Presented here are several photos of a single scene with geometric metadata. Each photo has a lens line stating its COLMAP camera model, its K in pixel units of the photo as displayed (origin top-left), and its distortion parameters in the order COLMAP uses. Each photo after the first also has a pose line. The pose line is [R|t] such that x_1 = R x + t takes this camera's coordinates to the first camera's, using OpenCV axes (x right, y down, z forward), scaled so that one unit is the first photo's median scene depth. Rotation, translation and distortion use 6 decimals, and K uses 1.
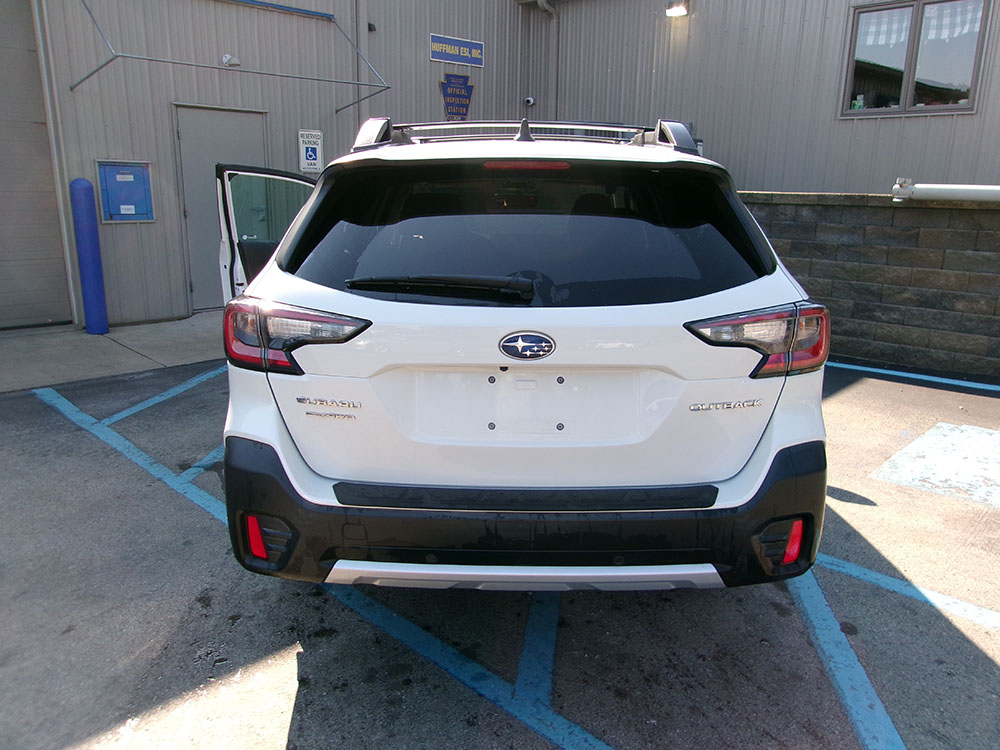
lens RADIAL K [[776.0, 0, 500.0], [0, 776.0, 375.0], [0, 0, 1]] dist [0.003417, 0.010888]
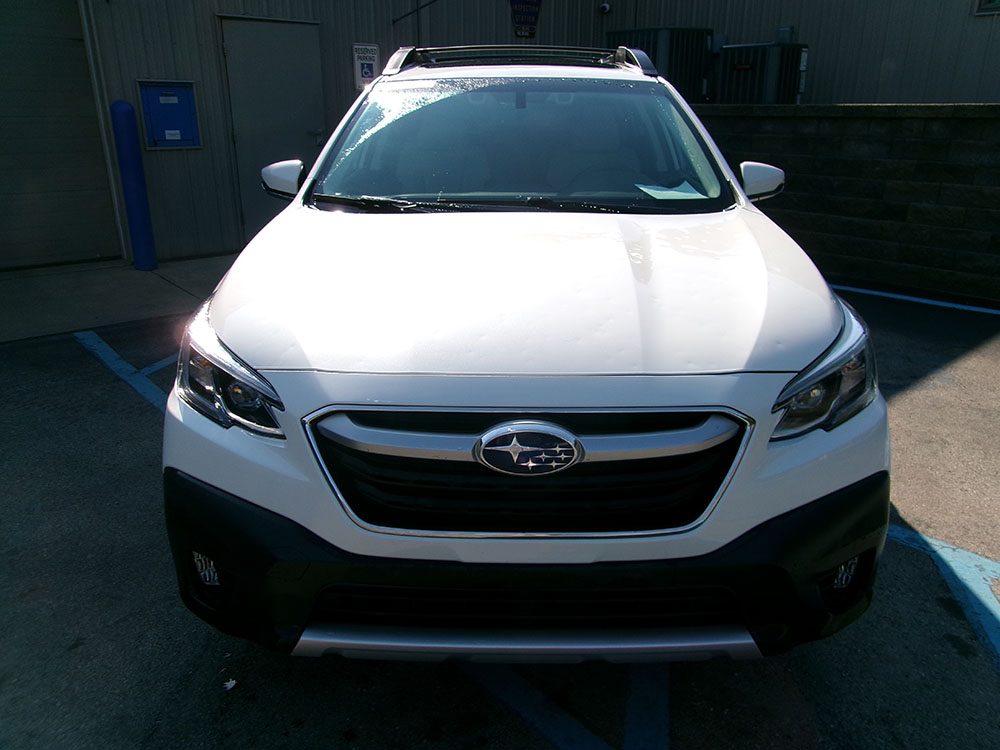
lens RADIAL K [[776.0, 0, 500.0], [0, 776.0, 375.0], [0, 0, 1]] dist [0.003417, 0.010888]
pose [[0.996969, 0.011219, -0.076984, -0.015489], [-0.004180, 0.995842, 0.091001, -0.014224], [0.077684, -0.090403, 0.992871, 0.088220]]
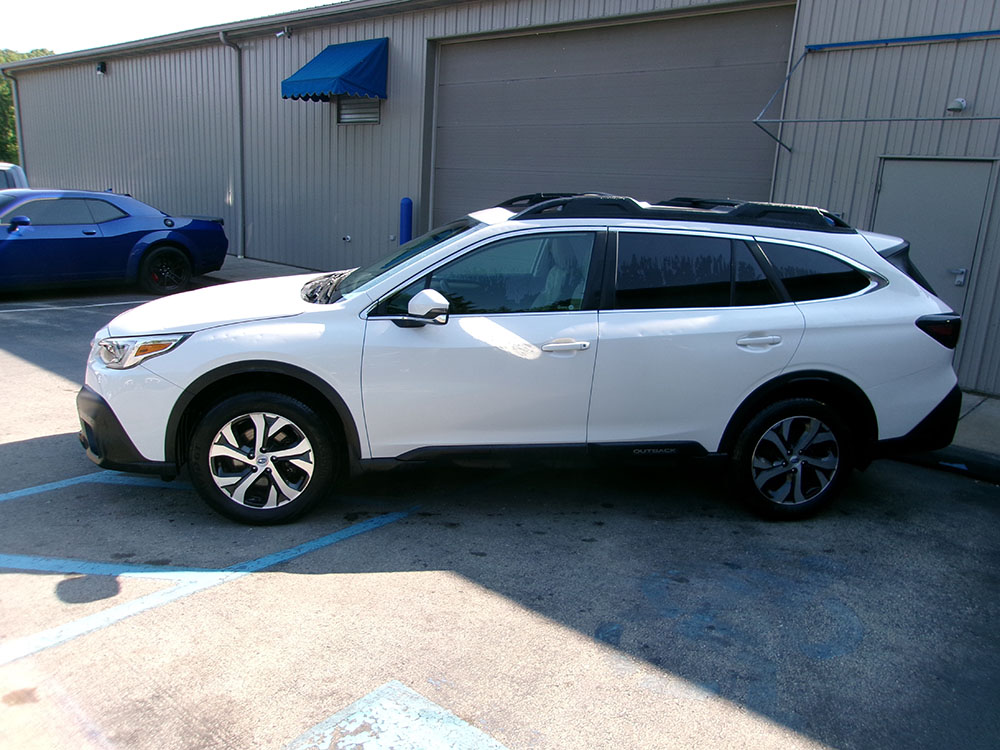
lens RADIAL K [[776.0, 0, 500.0], [0, 776.0, 375.0], [0, 0, 1]] dist [0.003417, 0.010888]
pose [[0.051655, 0.220703, -0.973972, 0.616835], [-0.291823, 0.936043, 0.196631, -0.155456], [0.955077, 0.274070, 0.112758, 0.545159]]
